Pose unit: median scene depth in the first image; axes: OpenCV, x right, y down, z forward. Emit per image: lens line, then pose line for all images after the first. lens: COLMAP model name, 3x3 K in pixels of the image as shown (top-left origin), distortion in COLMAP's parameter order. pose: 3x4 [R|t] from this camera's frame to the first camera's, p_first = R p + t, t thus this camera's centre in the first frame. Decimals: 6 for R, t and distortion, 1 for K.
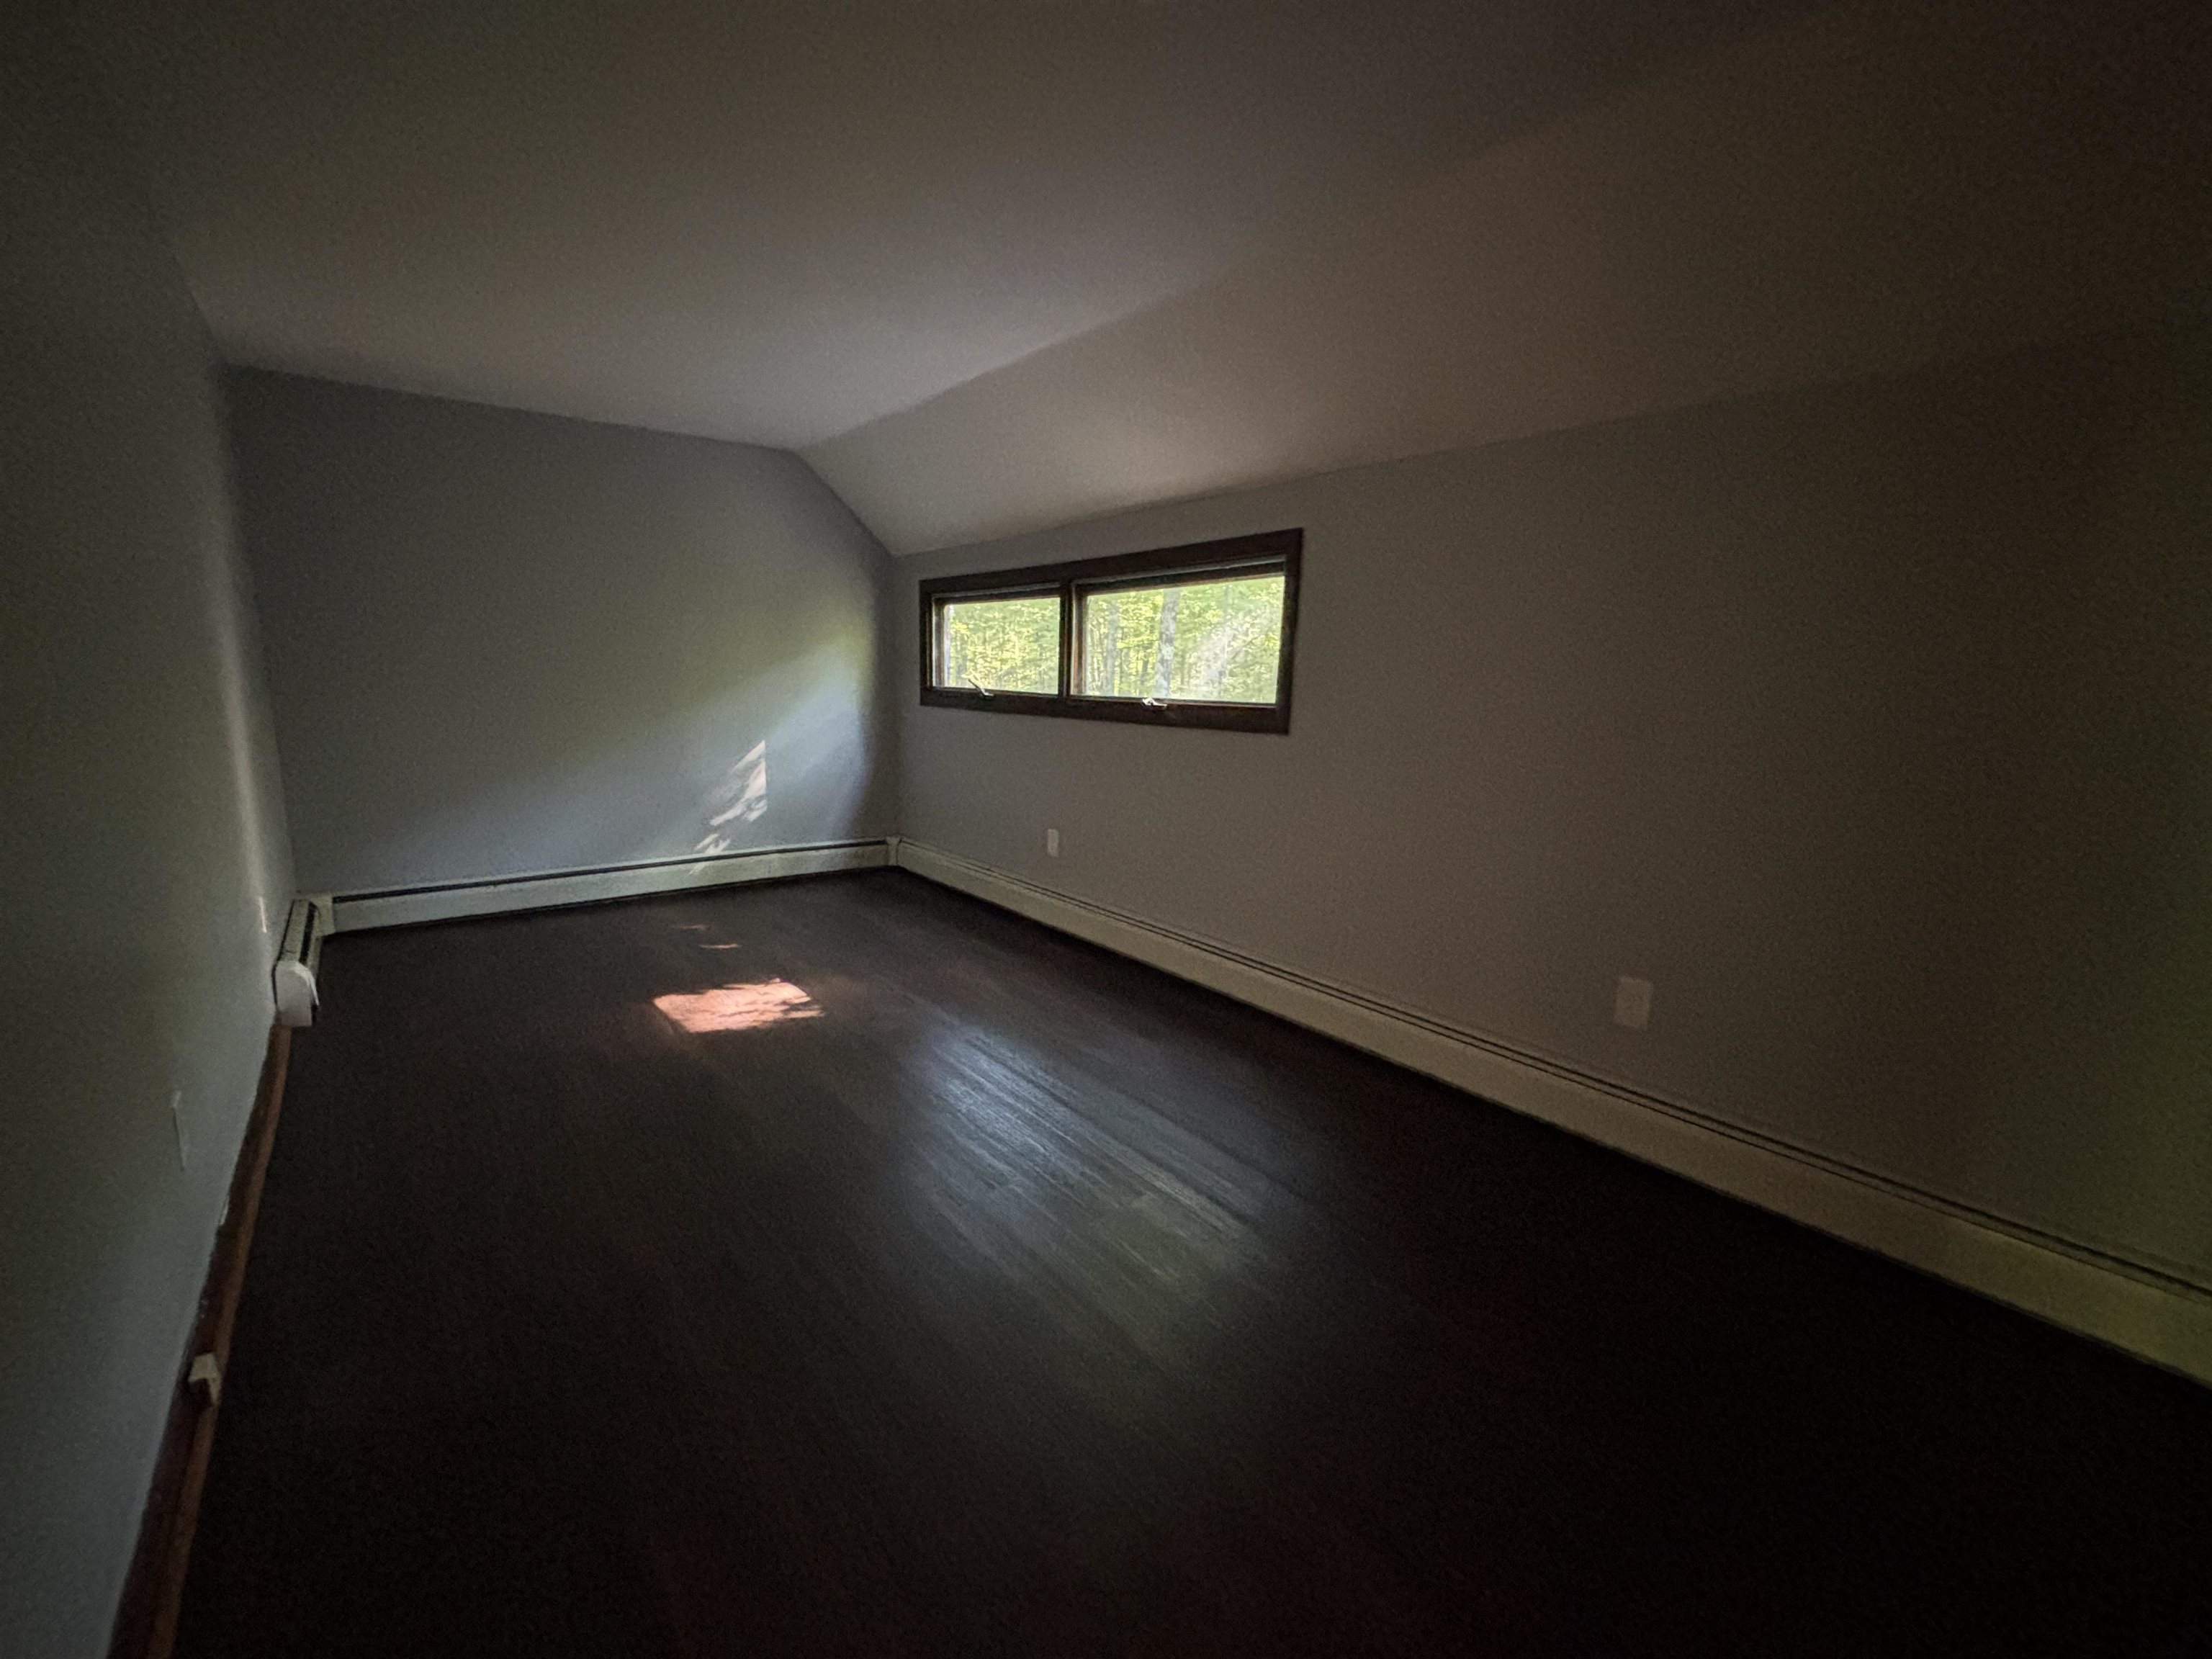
lens RADIAL K [[883.5, 0, 1106.0], [0, 883.5, 829.5], [0, 0, 1]] dist [-0.001476, 0.000001]
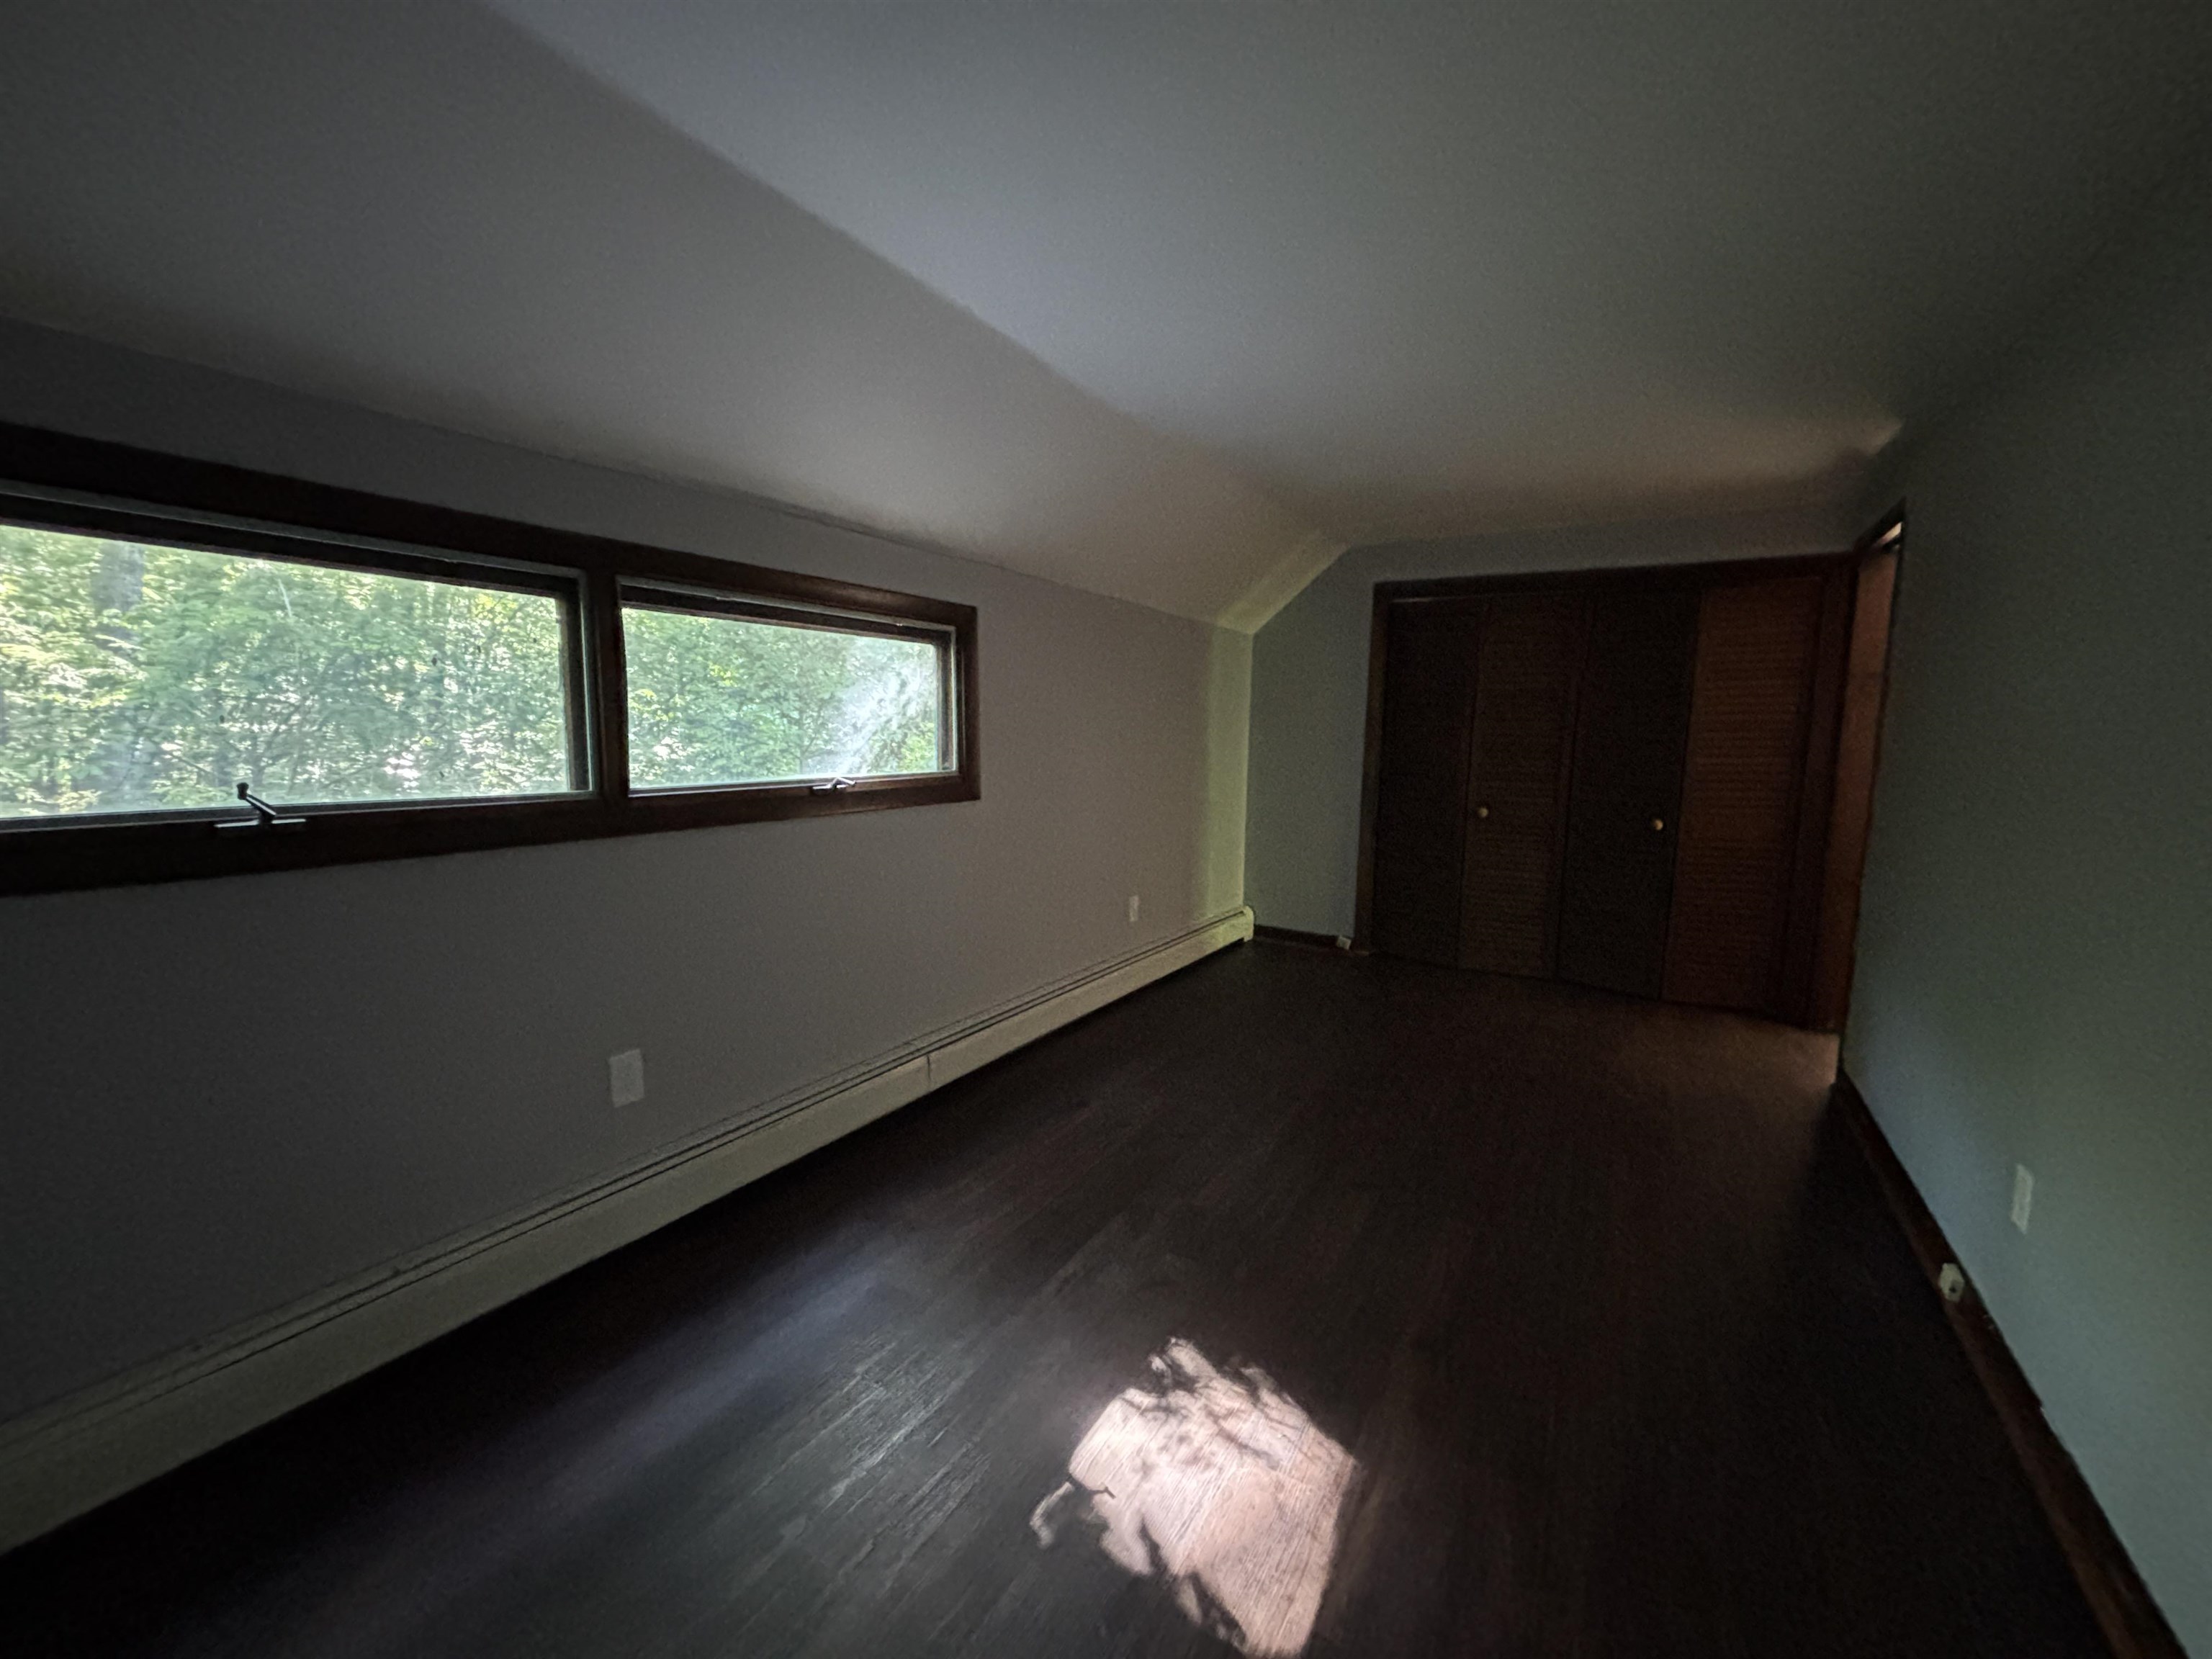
lens RADIAL K [[883.5, 0, 1106.0], [0, 883.5, 829.5], [0, 0, 1]] dist [-0.001476, 0.000001]
pose [[-0.336871, -0.134749, 0.931859, -0.787126], [0.142436, 0.971023, 0.191903, -0.238180], [-0.930715, 0.197377, -0.307917, 1.123197]]
